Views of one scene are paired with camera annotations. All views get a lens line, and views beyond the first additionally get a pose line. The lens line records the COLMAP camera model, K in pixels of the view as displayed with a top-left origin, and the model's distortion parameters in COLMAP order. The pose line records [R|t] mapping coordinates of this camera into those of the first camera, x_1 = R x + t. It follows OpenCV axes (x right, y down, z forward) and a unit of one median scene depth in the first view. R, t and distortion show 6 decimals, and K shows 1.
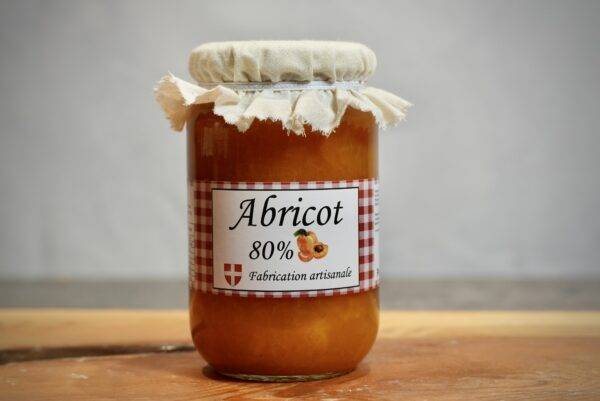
lens RADIAL K [[1228.9, 0, 300.0], [0, 1228.9, 200.5], [0, 0, 1]] dist [0.011937, 0.135623]
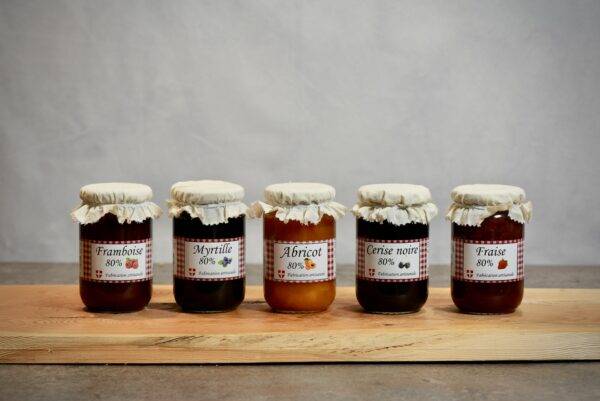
lens RADIAL K [[2027.4, 0, 300.0], [0, 2027.4, 200.5], [0, 0, 1]] dist [-0.033134, 0.025682]
pose [[0.999975, 0.006301, 0.003076, -0.028260], [-0.006443, 0.998799, 0.048574, -0.325112], [-0.002766, -0.048593, 0.998815, -3.520104]]
